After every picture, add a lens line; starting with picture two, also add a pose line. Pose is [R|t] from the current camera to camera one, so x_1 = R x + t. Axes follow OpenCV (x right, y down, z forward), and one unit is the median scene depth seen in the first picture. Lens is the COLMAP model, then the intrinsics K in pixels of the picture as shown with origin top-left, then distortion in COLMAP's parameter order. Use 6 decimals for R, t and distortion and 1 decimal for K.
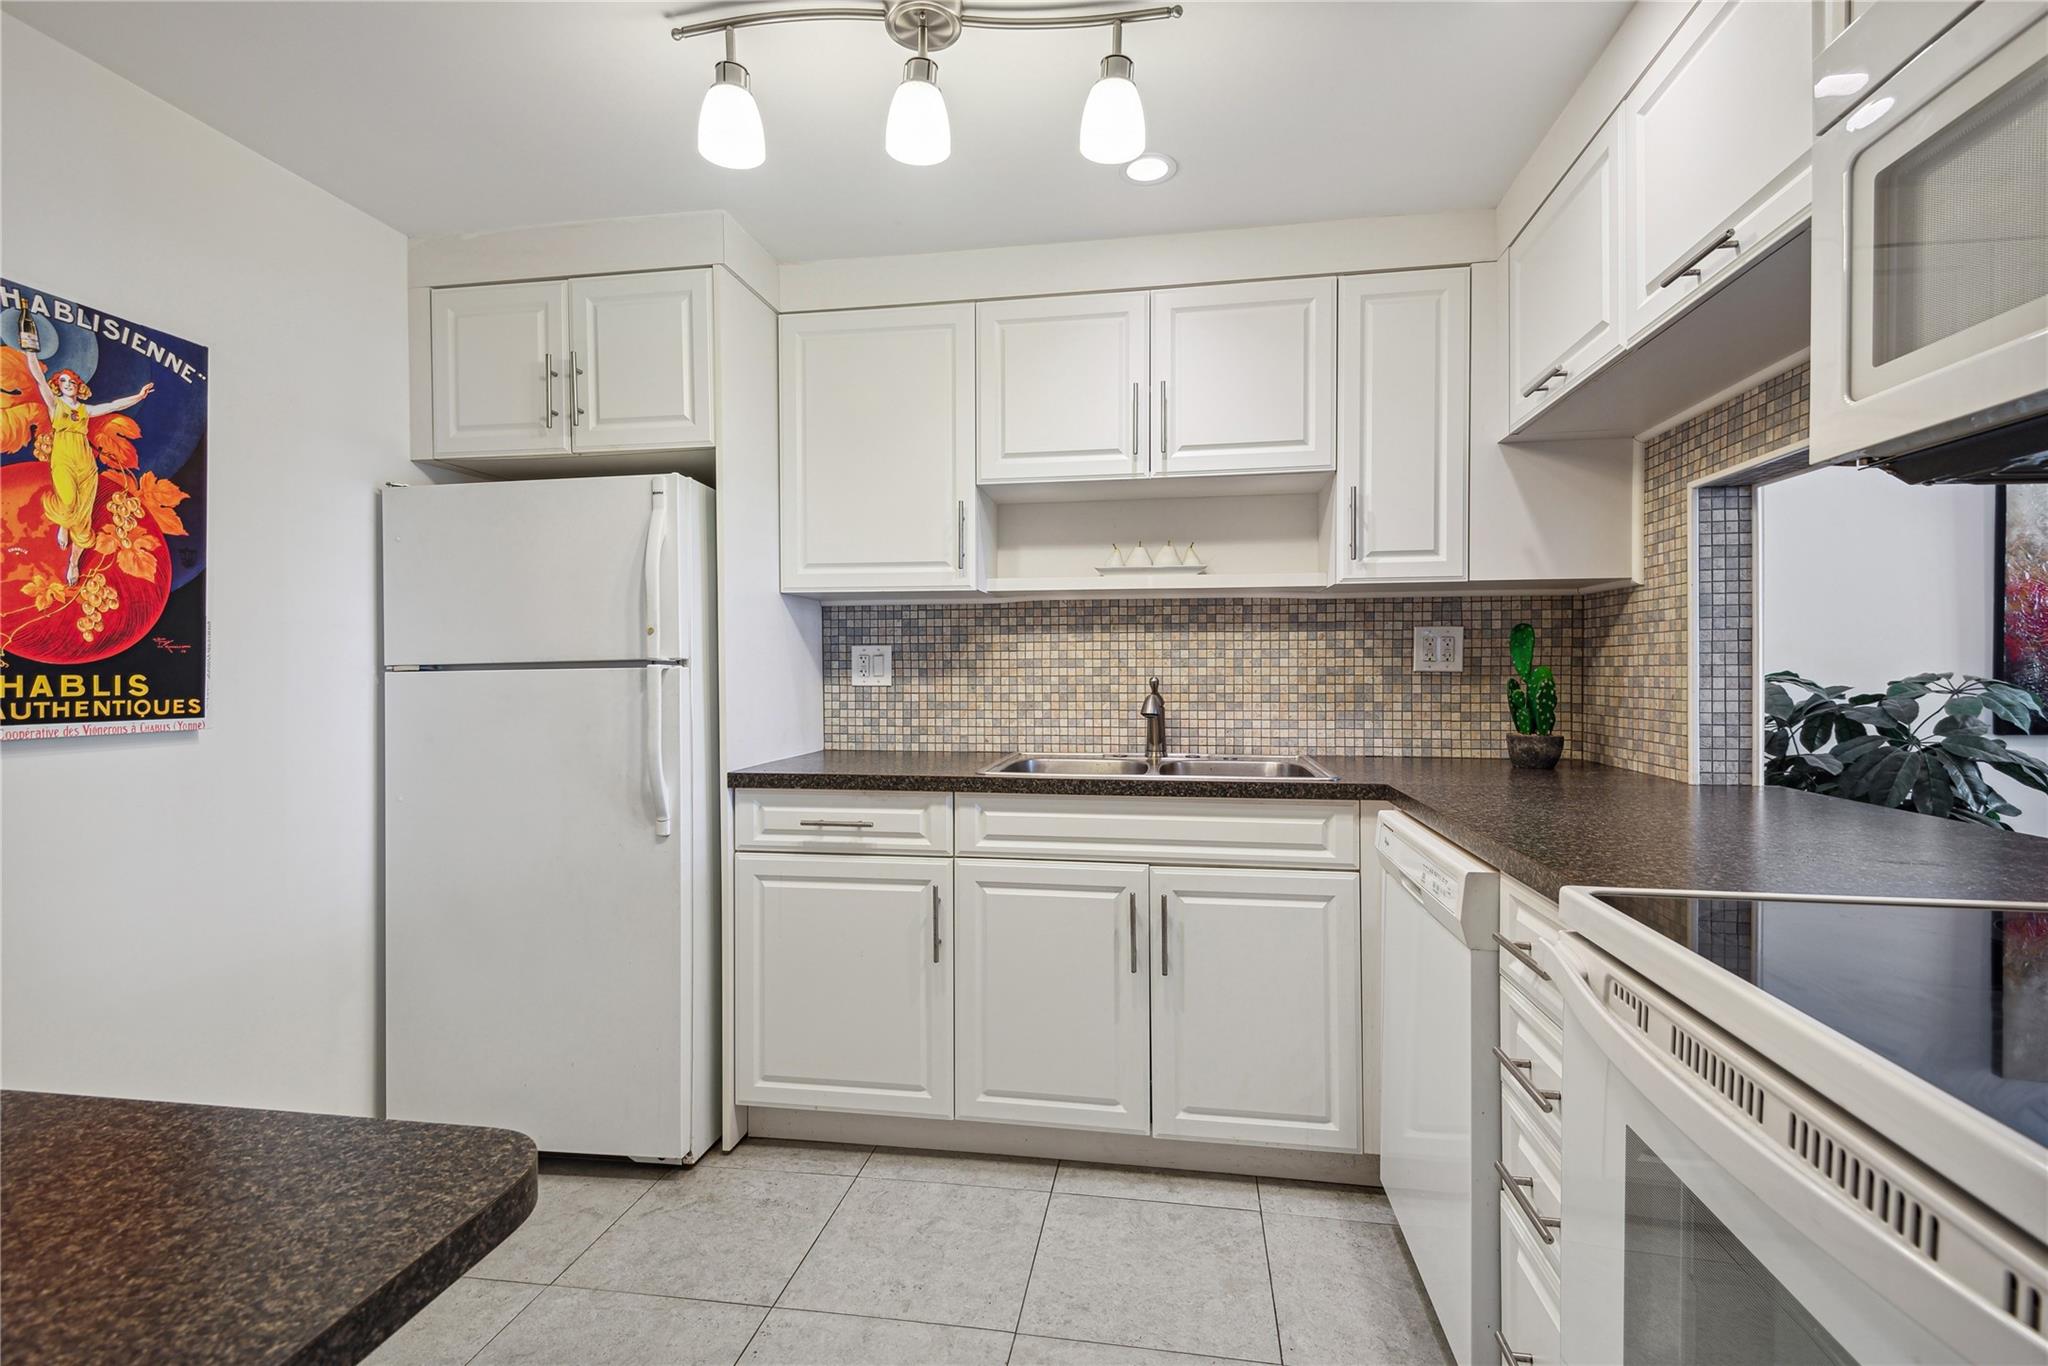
lens RADIAL K [[930.7, 0, 1034.3], [0, 930.7, 670.3], [0, 0, 1]] dist [0.030967, -0.016590]
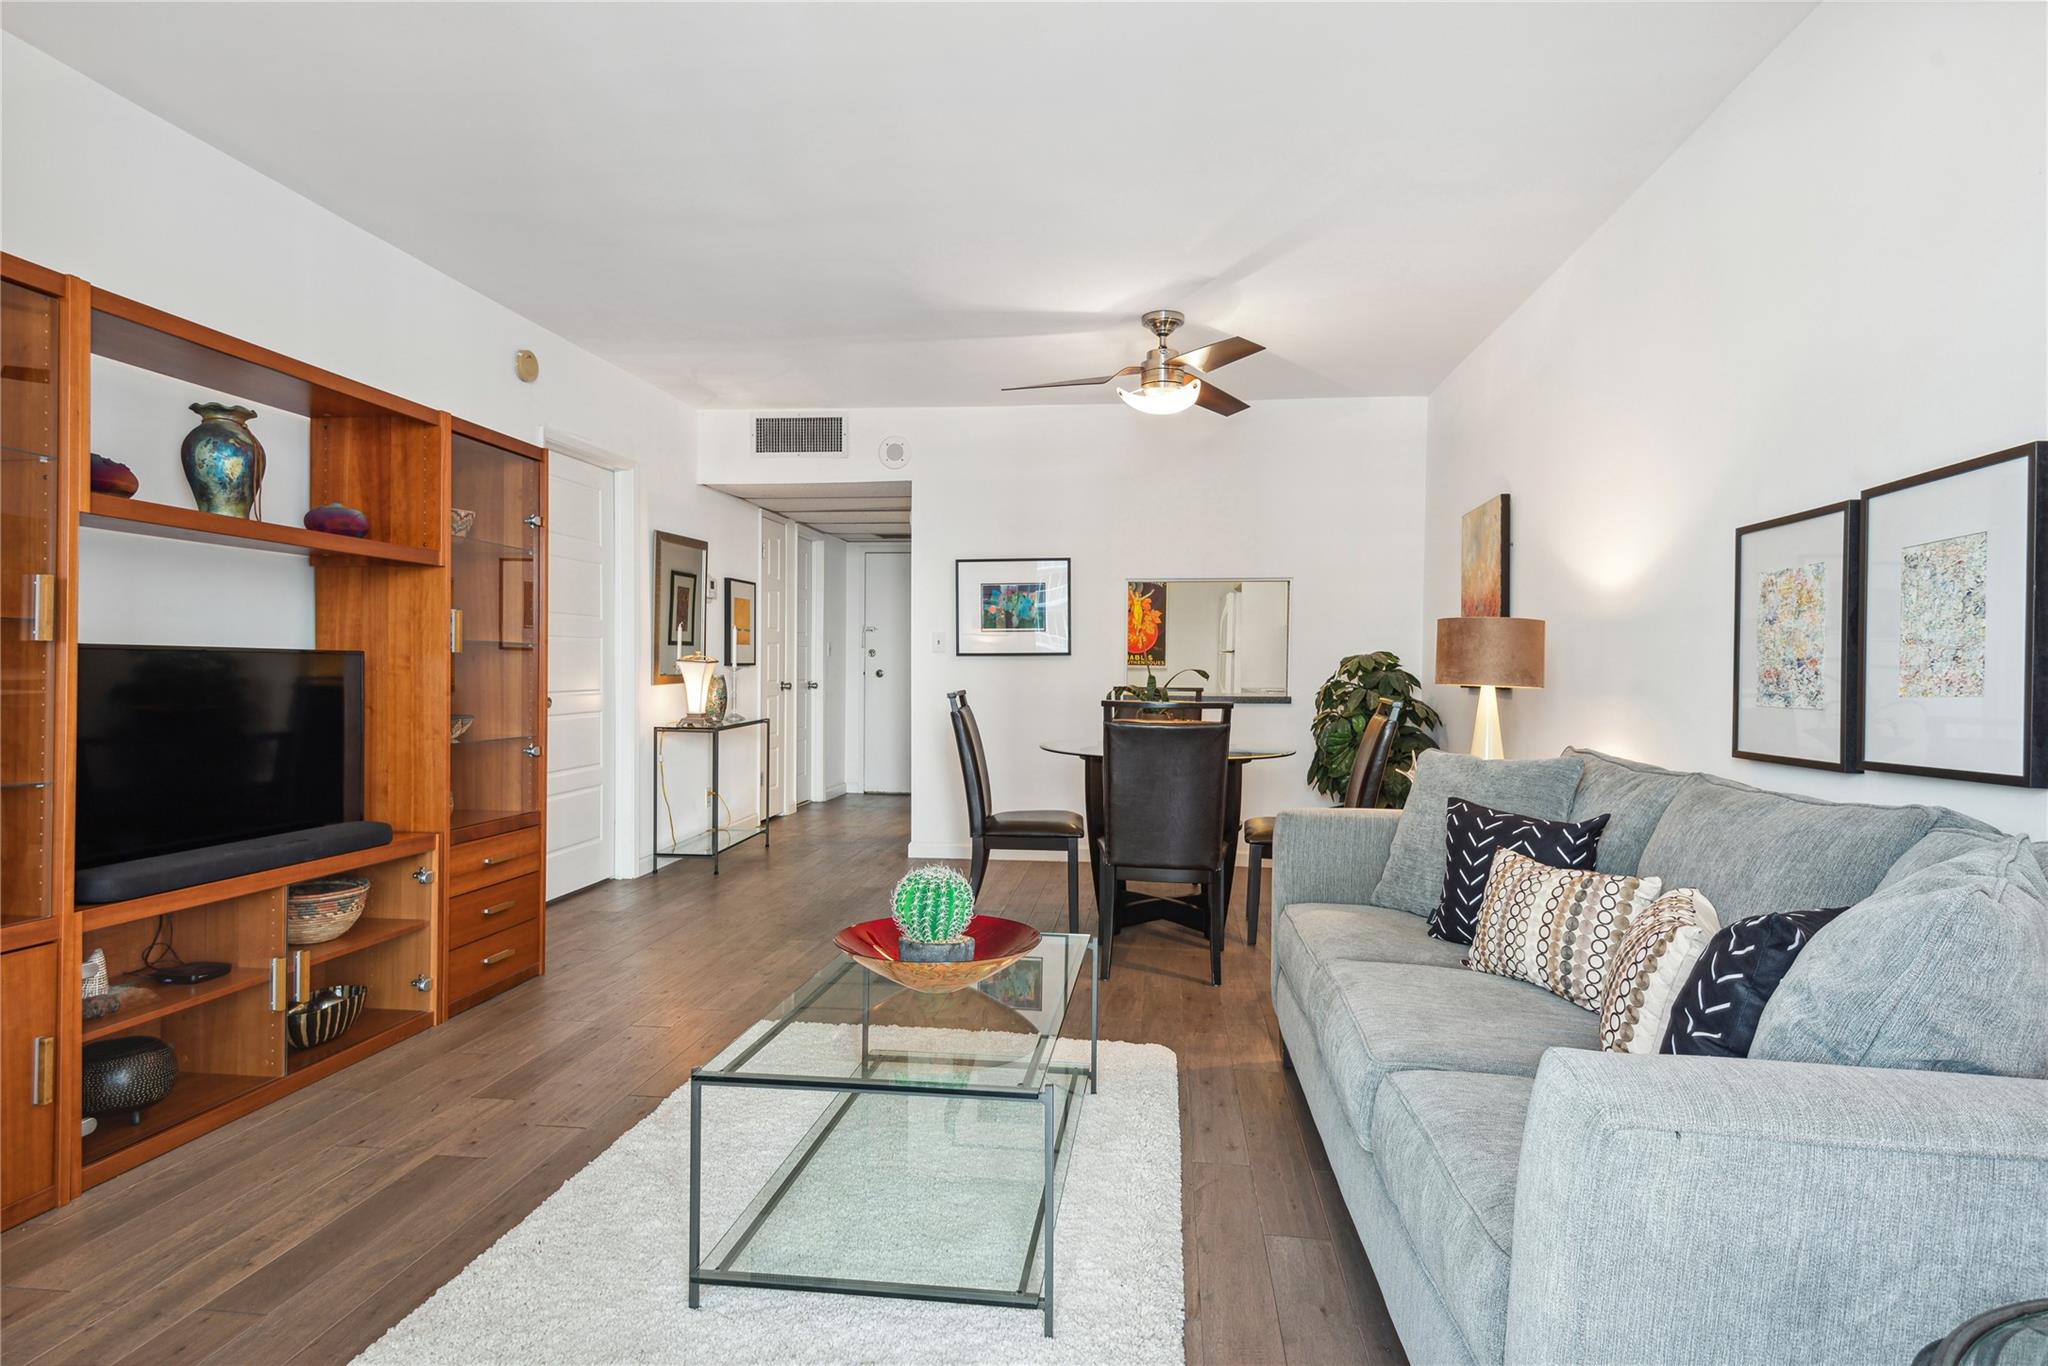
lens RADIAL K [[1116.1, 0, 1026.4], [0, 1116.1, 671.5], [0, 0, 1]] dist [0.024009, -0.000204]
pose [[0.043815, 0.009269, -0.998997, 4.103745], [-0.007648, 0.999931, 0.008942, 0.036633], [0.999010, 0.007248, 0.043882, 0.169797]]
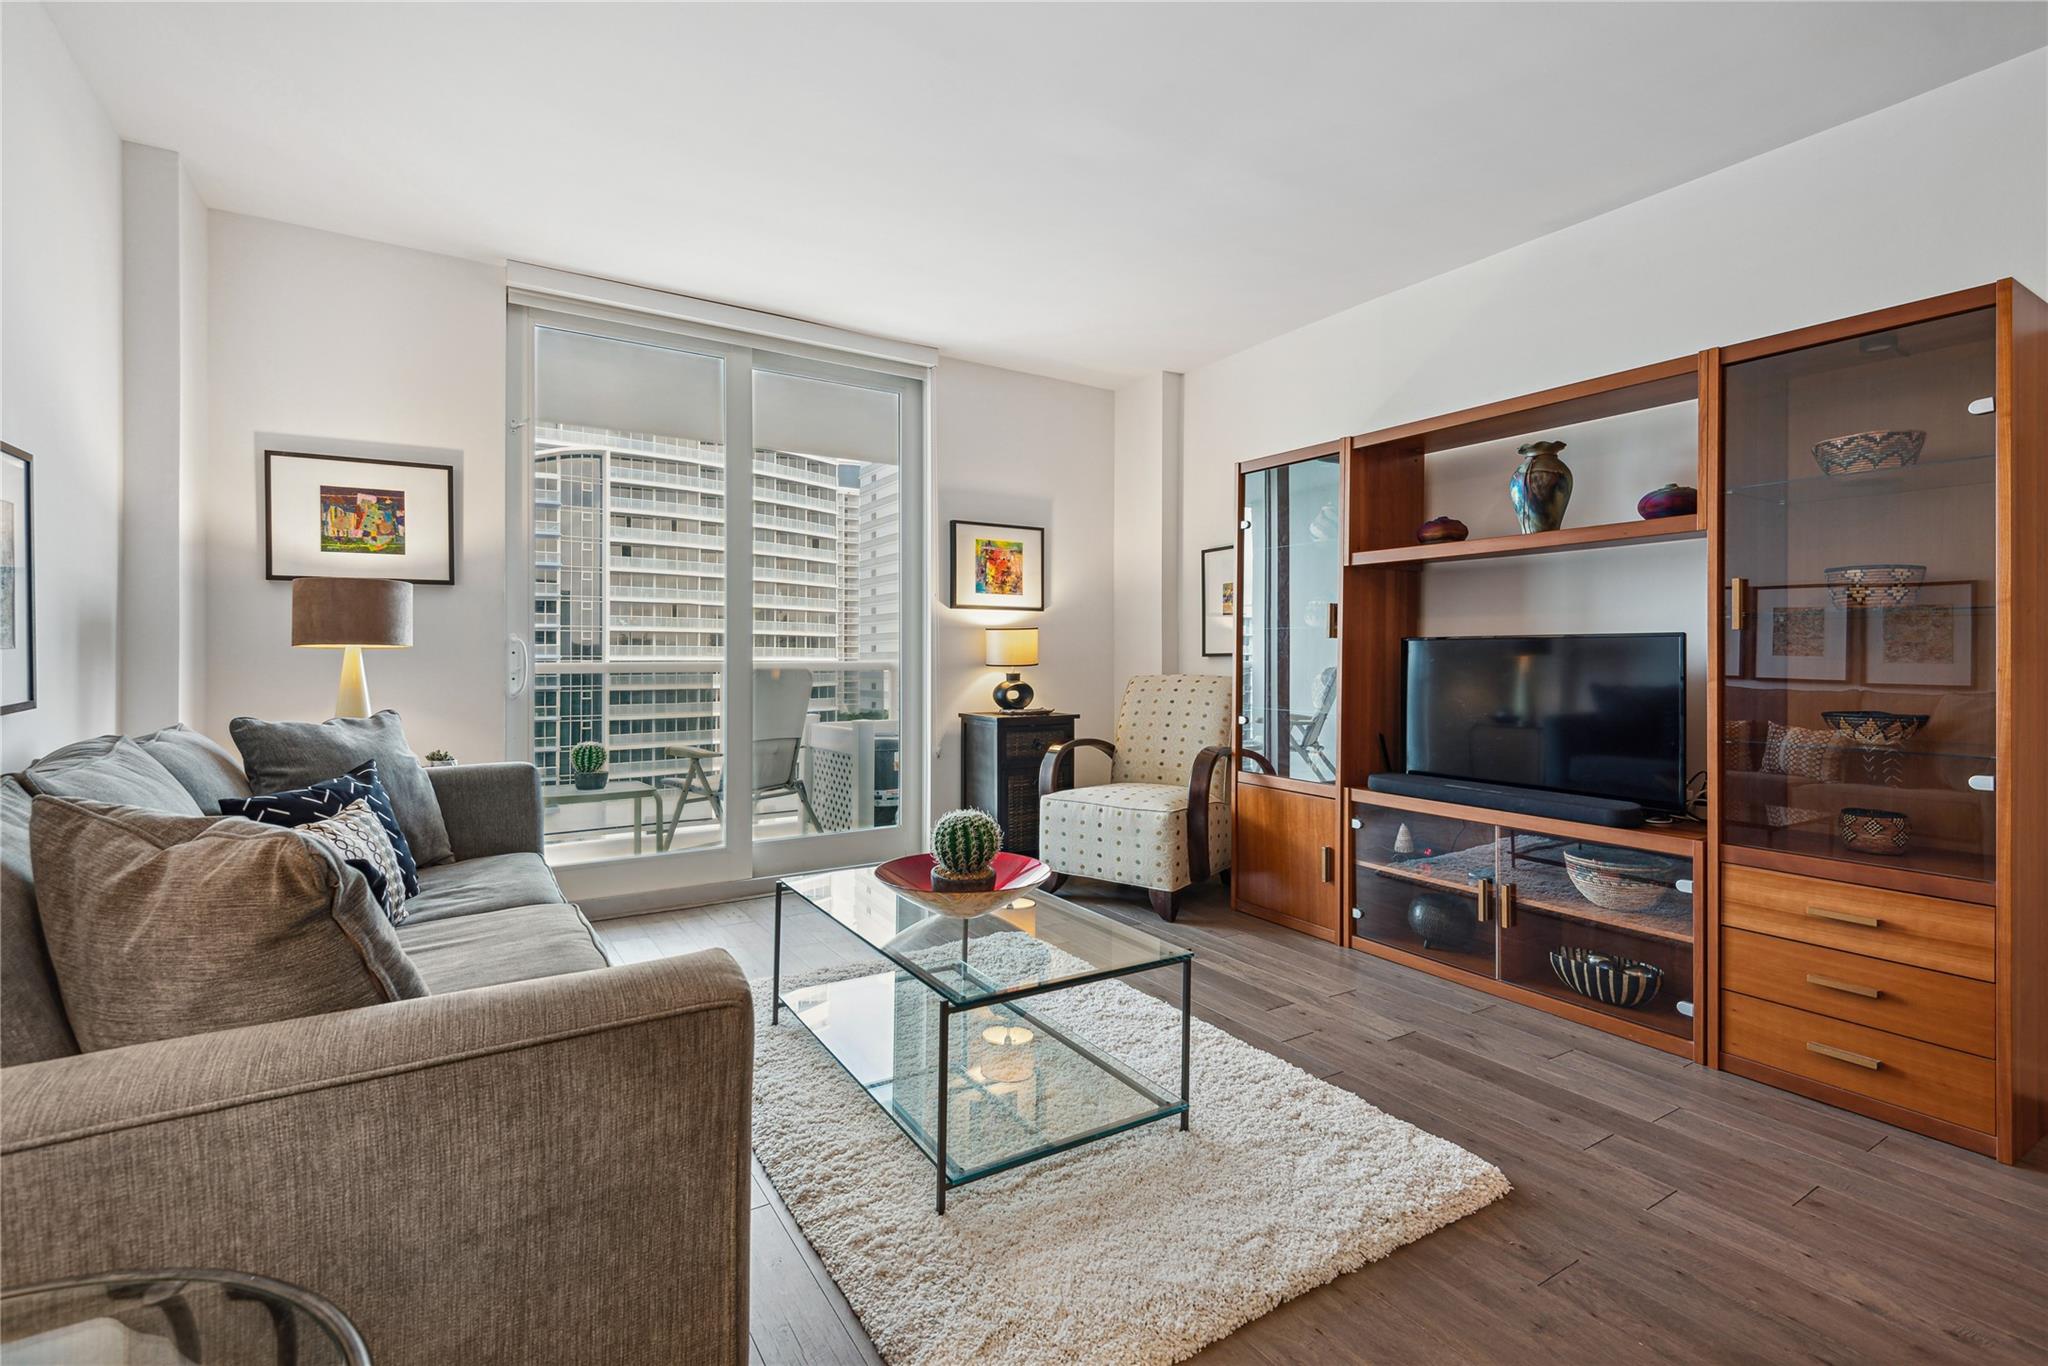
lens RADIAL K [[930.7, 0, 1034.3], [0, 930.7, 670.3], [0, 0, 1]] dist [0.030967, -0.016590]
pose [[-0.674004, -0.006098, 0.738702, 1.857499], [-0.002480, 0.999979, 0.005991, 0.078587], [-0.738723, 0.002206, -0.674005, 0.884548]]
